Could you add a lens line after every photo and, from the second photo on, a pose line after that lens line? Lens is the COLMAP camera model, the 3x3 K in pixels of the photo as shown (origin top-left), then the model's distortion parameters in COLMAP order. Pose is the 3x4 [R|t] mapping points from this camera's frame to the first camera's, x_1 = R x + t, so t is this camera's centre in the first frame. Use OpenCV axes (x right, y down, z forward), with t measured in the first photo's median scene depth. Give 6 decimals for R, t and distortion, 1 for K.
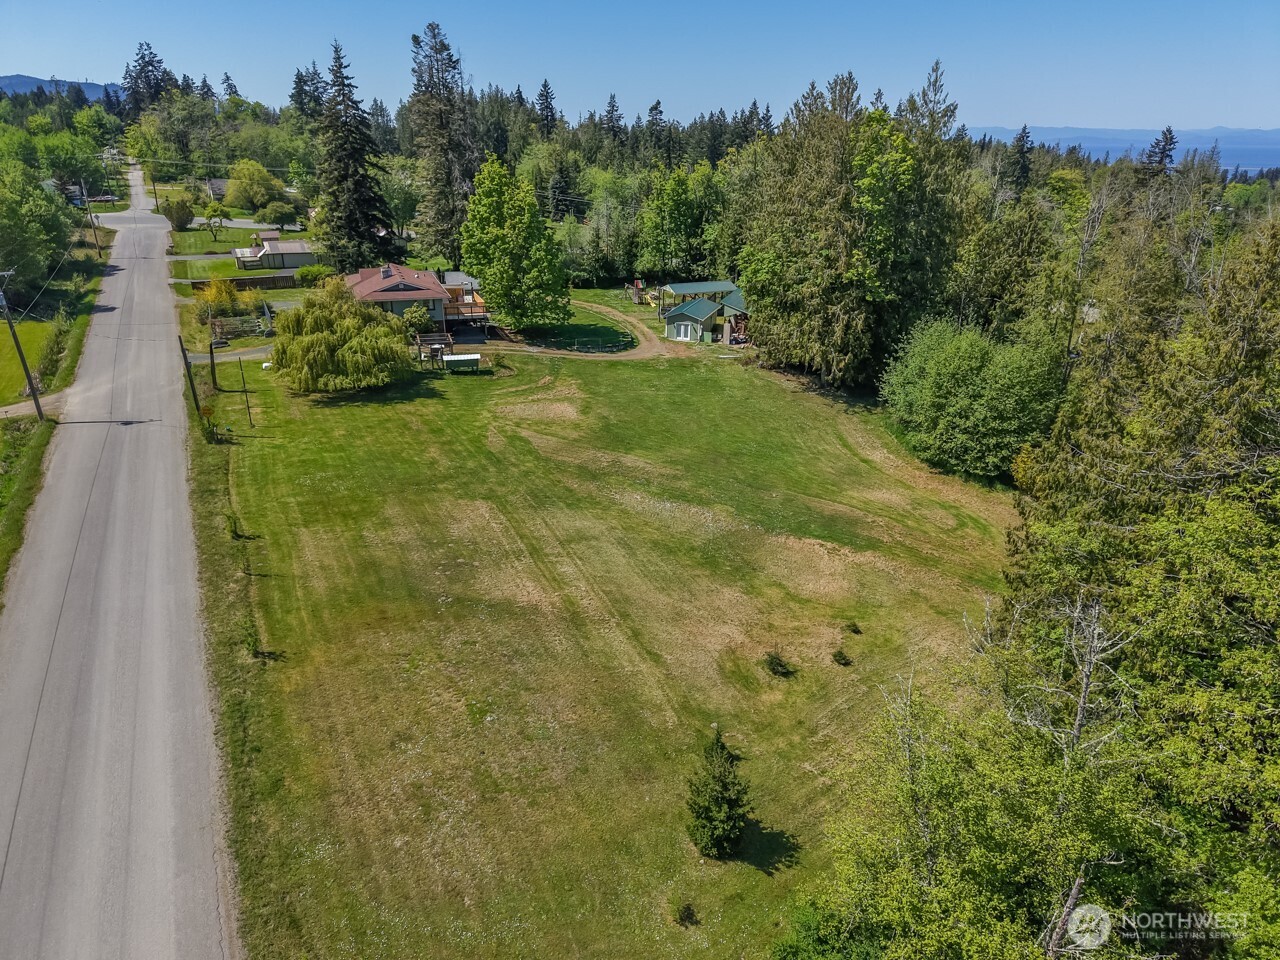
lens RADIAL K [[852.1, 0, 640.6], [0, 852.1, 483.1], [0, 0, 1]] dist [0.027298, -0.005712]
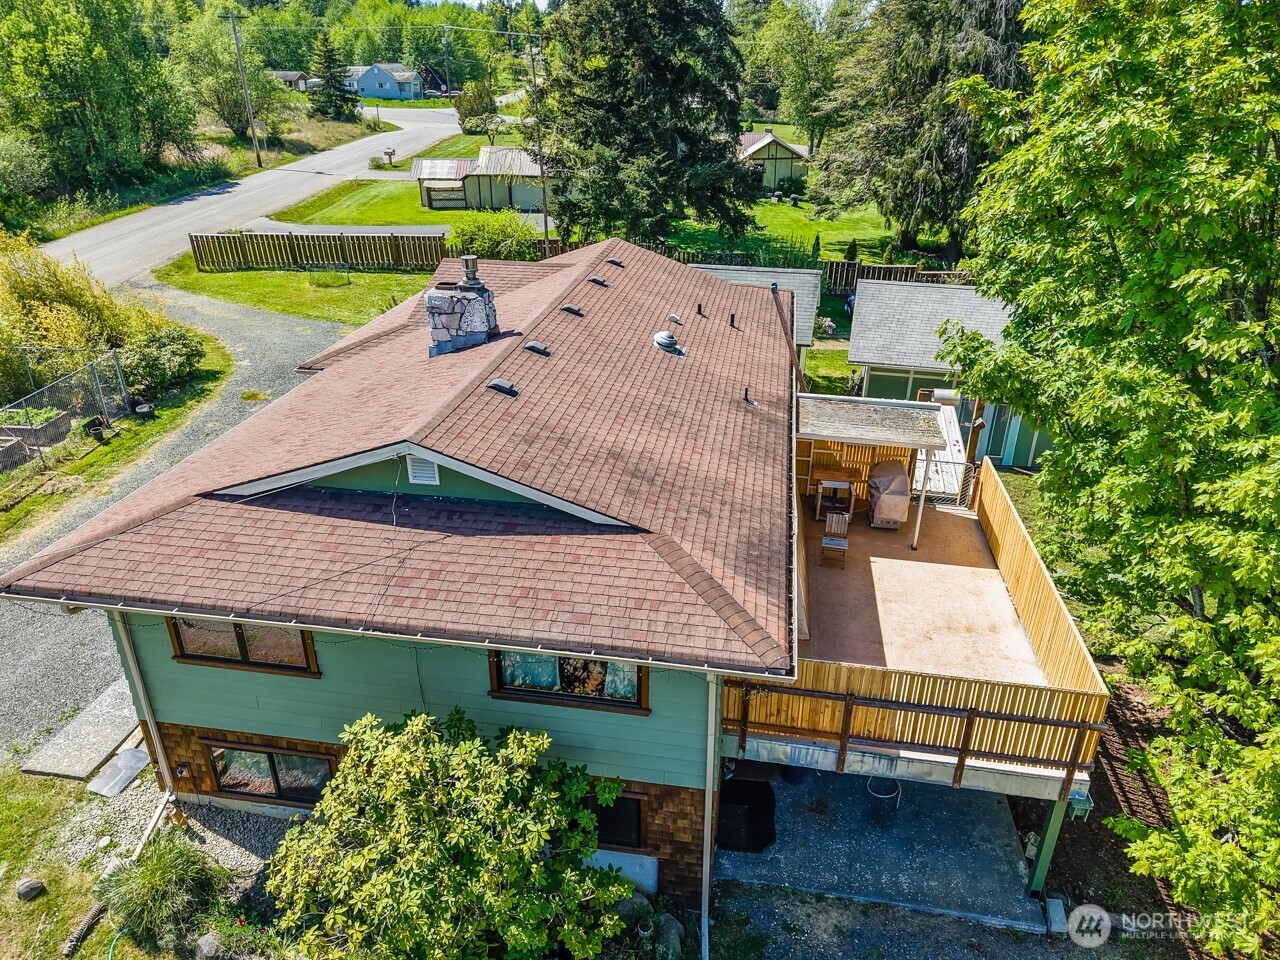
lens RADIAL K [[852.1, 0, 640.9], [0, 852.1, 478.4], [0, 0, 1]] dist [0.027298, -0.005712]
pose [[0.878831, 0.210462, -0.428208, -0.147571], [-0.182205, 0.977478, 0.106477, -0.183178], [0.440974, -0.015553, 0.897385, 0.665742]]
